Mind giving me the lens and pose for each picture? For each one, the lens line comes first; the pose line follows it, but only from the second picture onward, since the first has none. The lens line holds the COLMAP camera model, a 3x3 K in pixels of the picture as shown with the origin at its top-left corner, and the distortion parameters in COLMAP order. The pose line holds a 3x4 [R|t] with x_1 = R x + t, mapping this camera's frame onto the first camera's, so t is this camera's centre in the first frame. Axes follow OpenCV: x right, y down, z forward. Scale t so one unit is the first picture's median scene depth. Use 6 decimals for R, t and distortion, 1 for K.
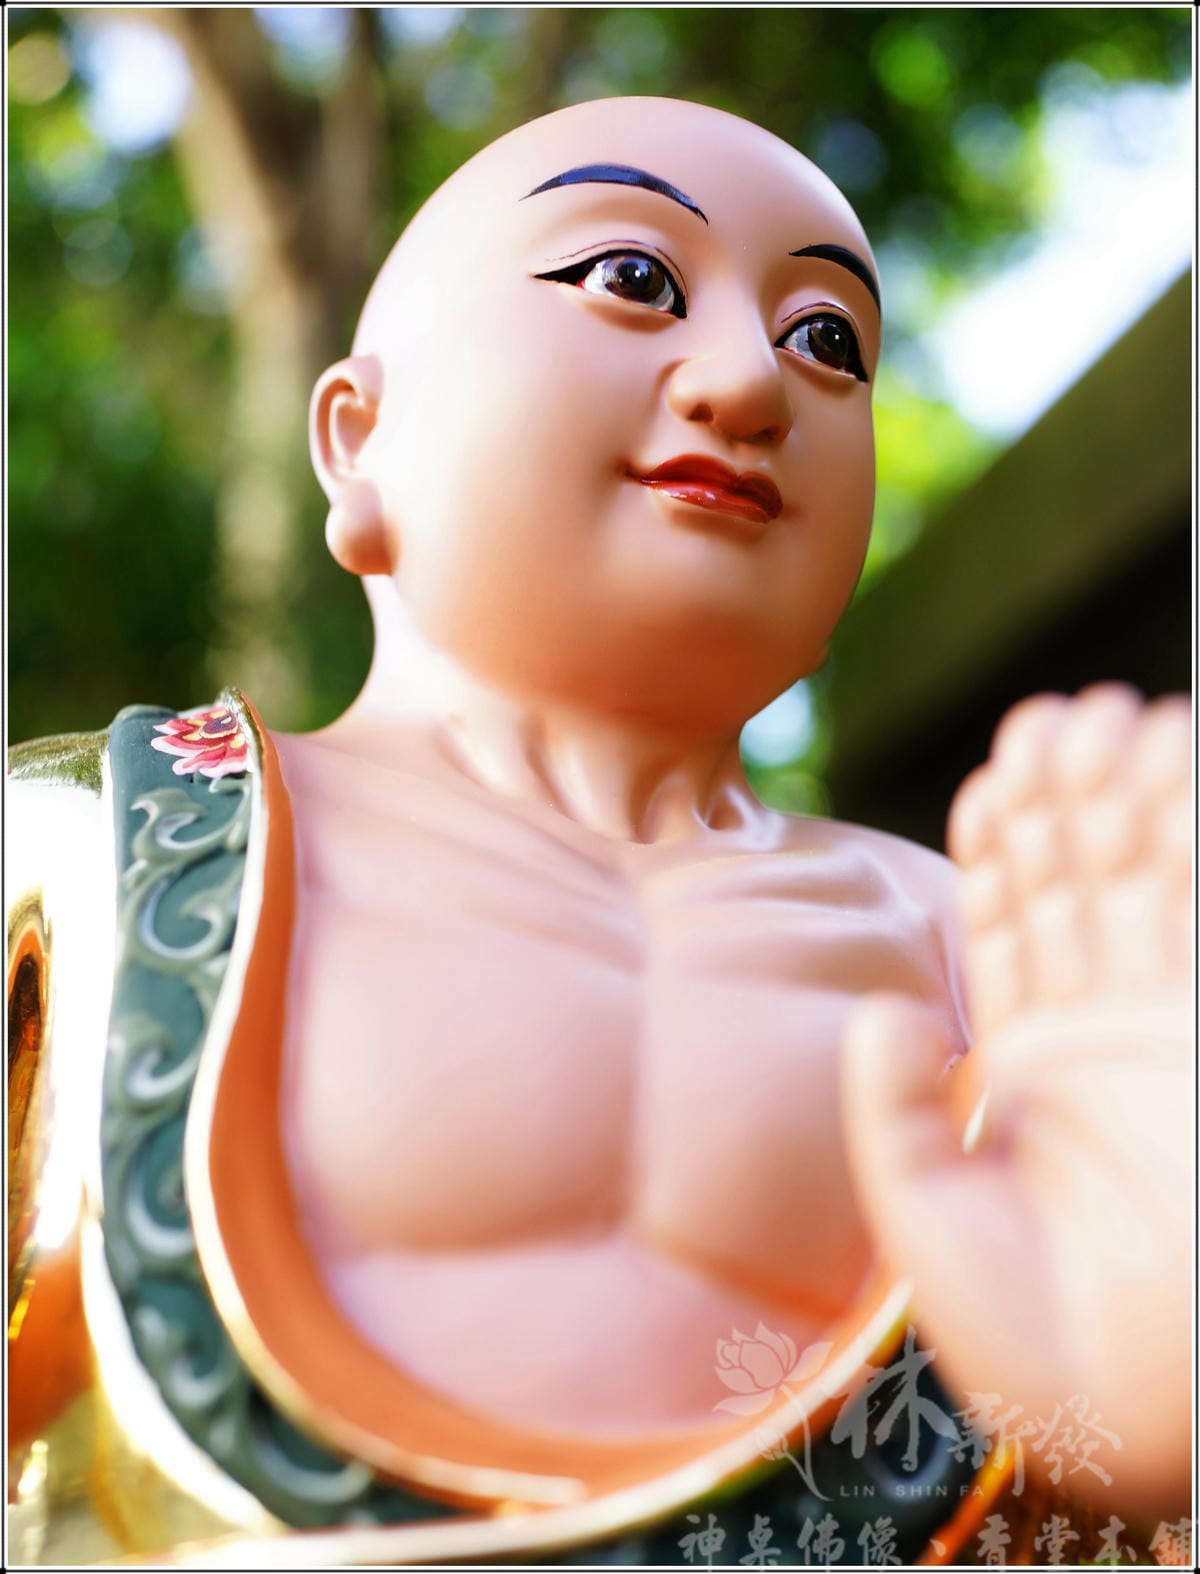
lens RADIAL K [[2011.3, 0, 600.0], [0, 2011.3, 787.0], [0, 0, 1]] dist [-0.157638, -0.009816]
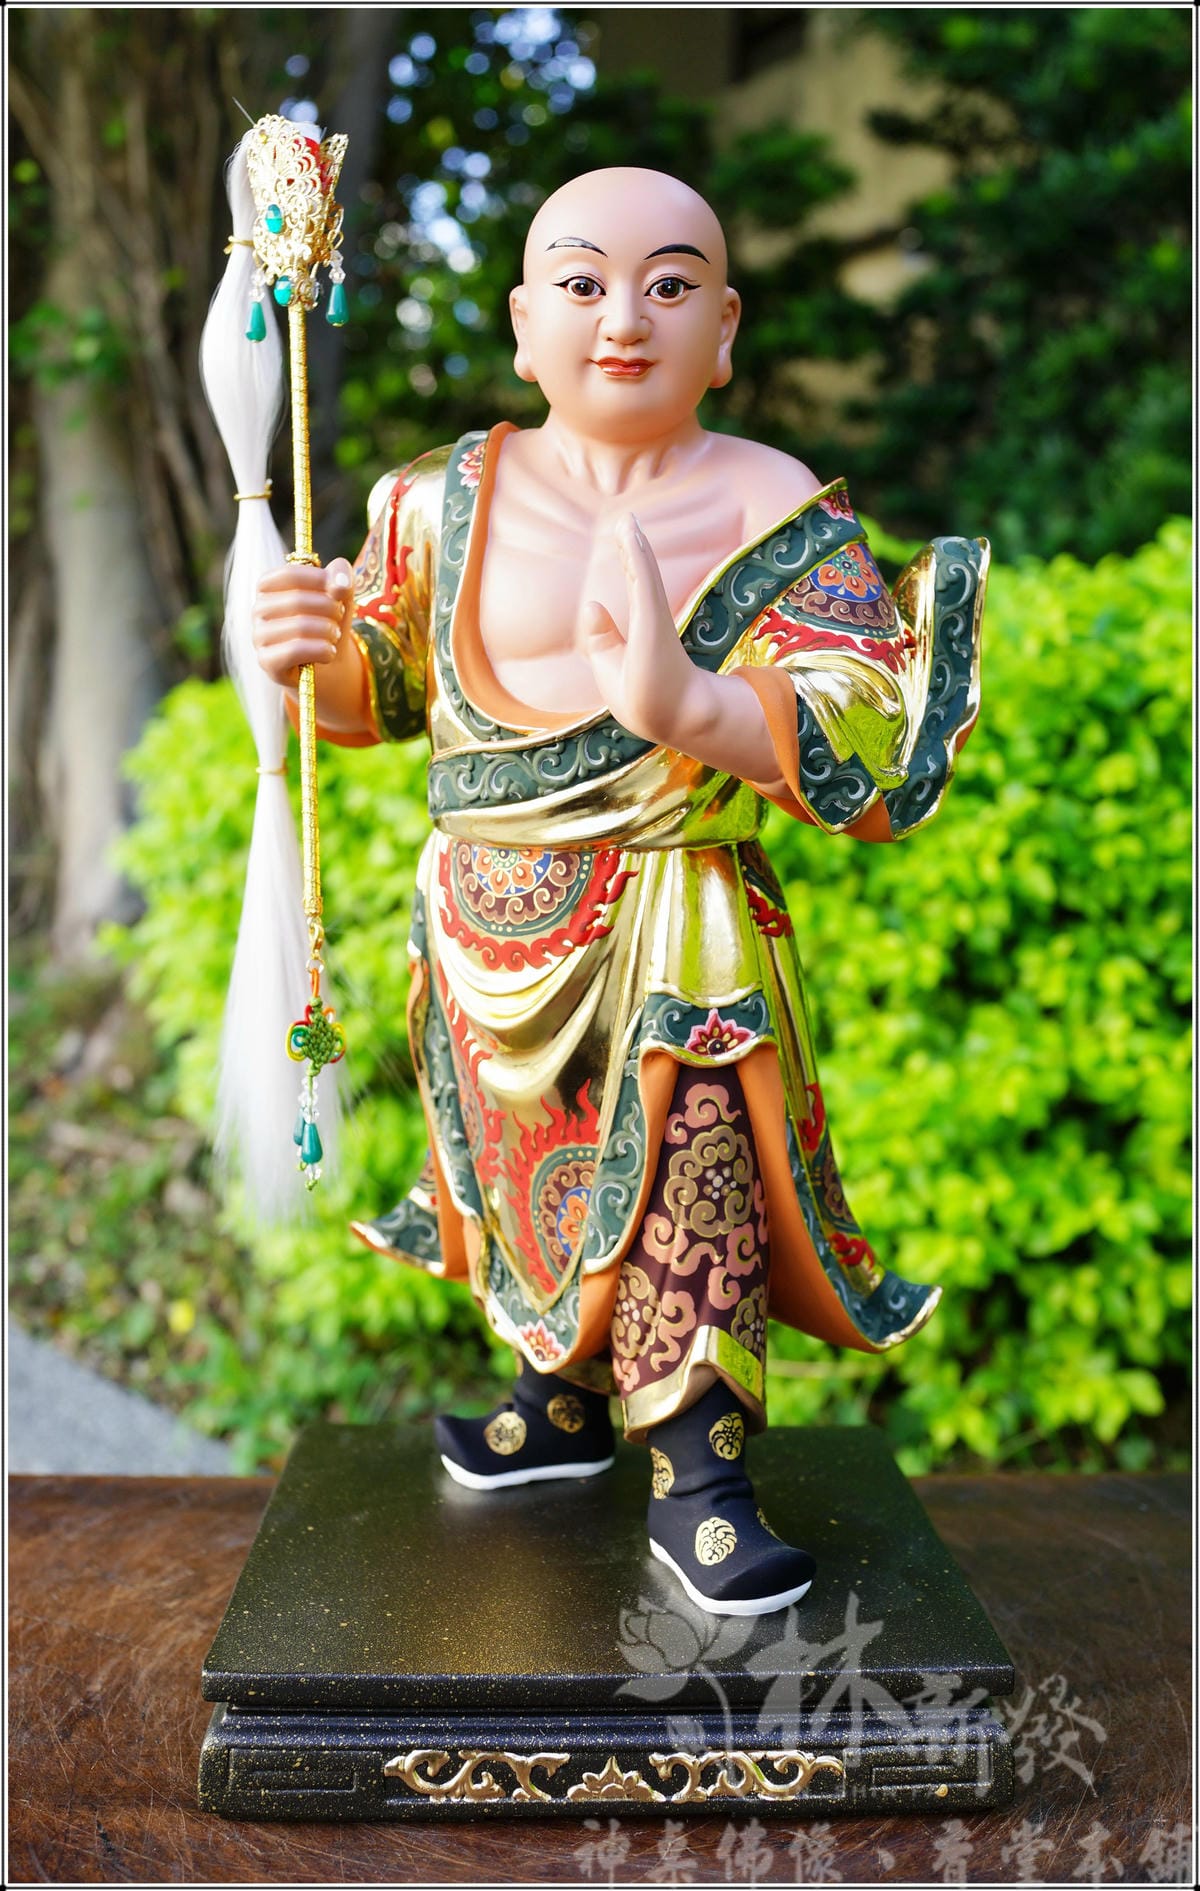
lens RADIAL K [[1900.7, 0, 604.7], [0, 1900.7, 927.1], [0, 0, 1]] dist [-0.087013, -0.026512]
pose [[0.903807, 0.043194, -0.425754, 1.144698], [0.167869, 0.879366, 0.445573, -0.617269], [0.393640, -0.474183, 0.787526, -1.350790]]
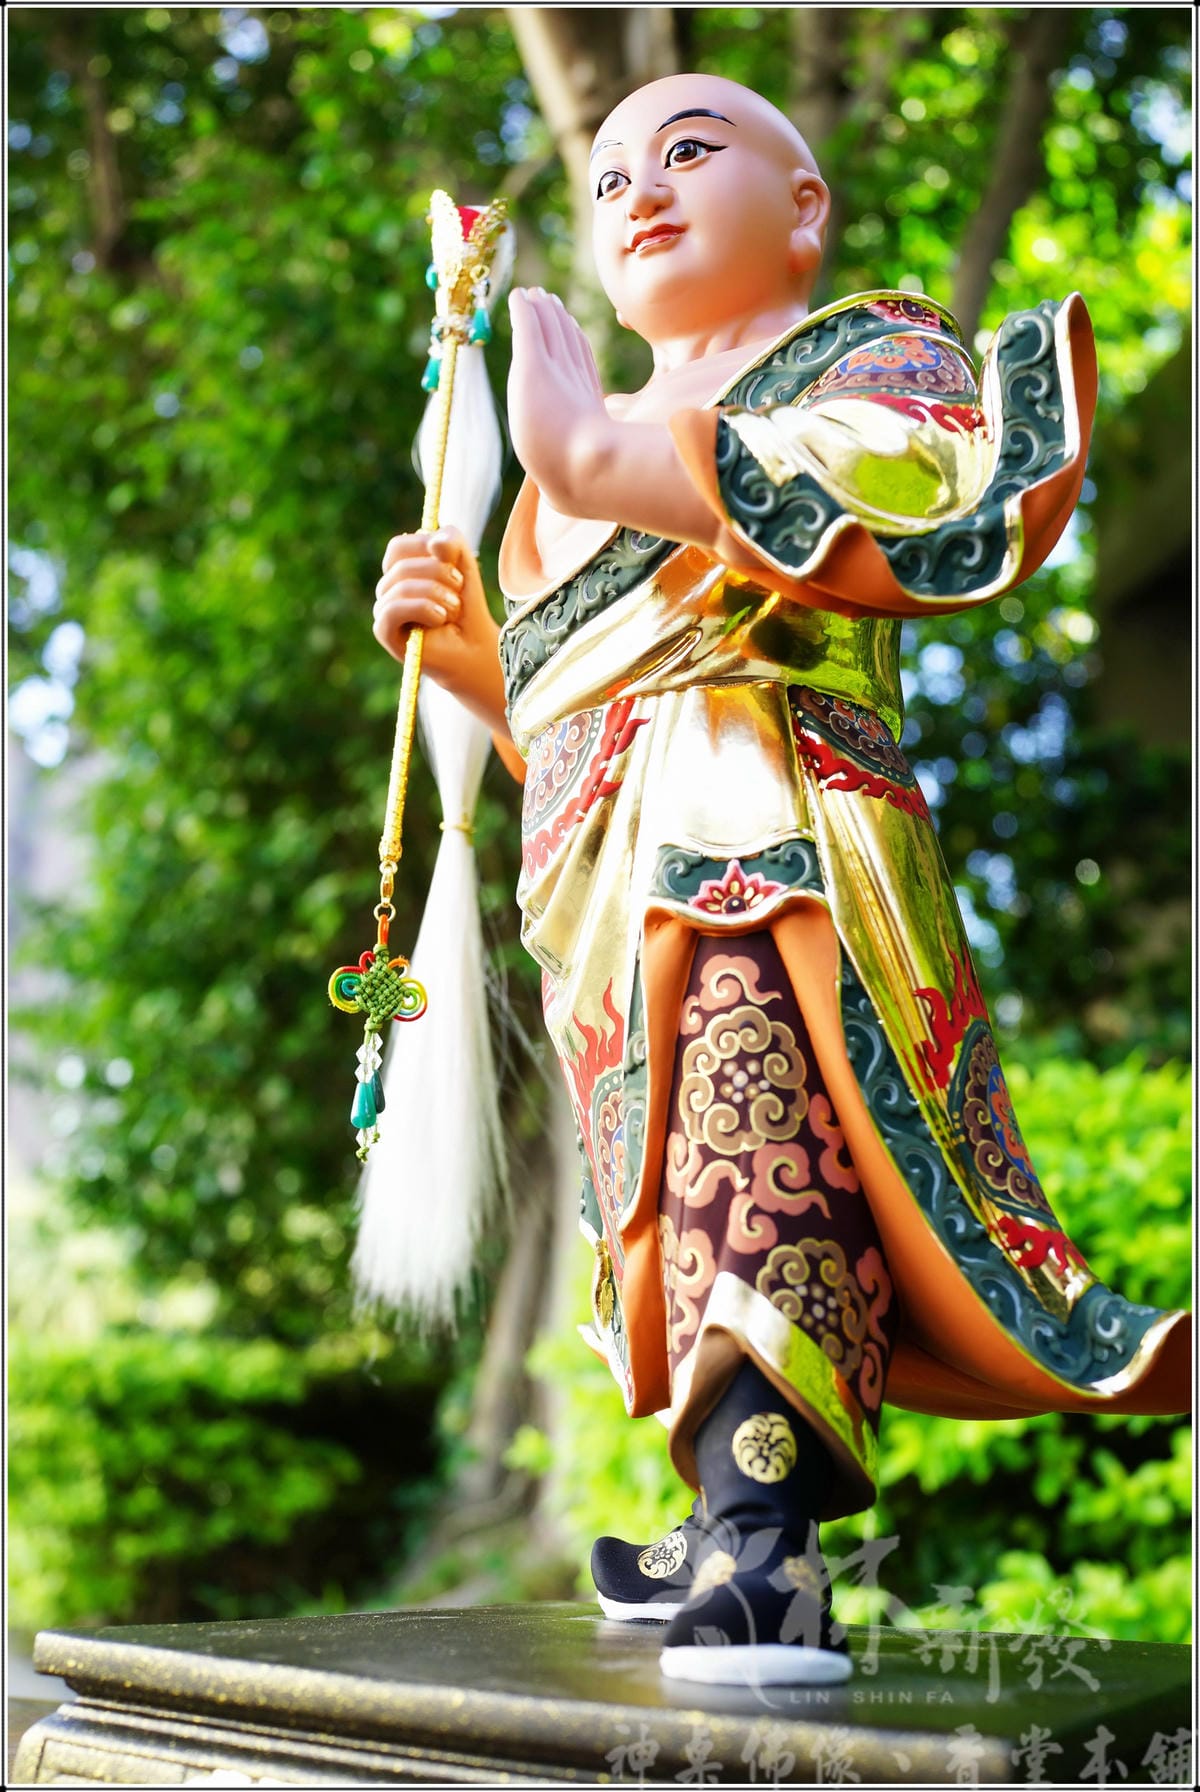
lens RADIAL K [[1805.2, 0, 600.0], [0, 1805.2, 896.0], [0, 0, 1]] dist [-0.080759, -0.006999]
pose [[0.511312, -0.247681, -0.822931, 1.692384], [0.328640, 0.941140, -0.079065, 0.796609], [0.794076, -0.230021, 0.562614, -0.522241]]
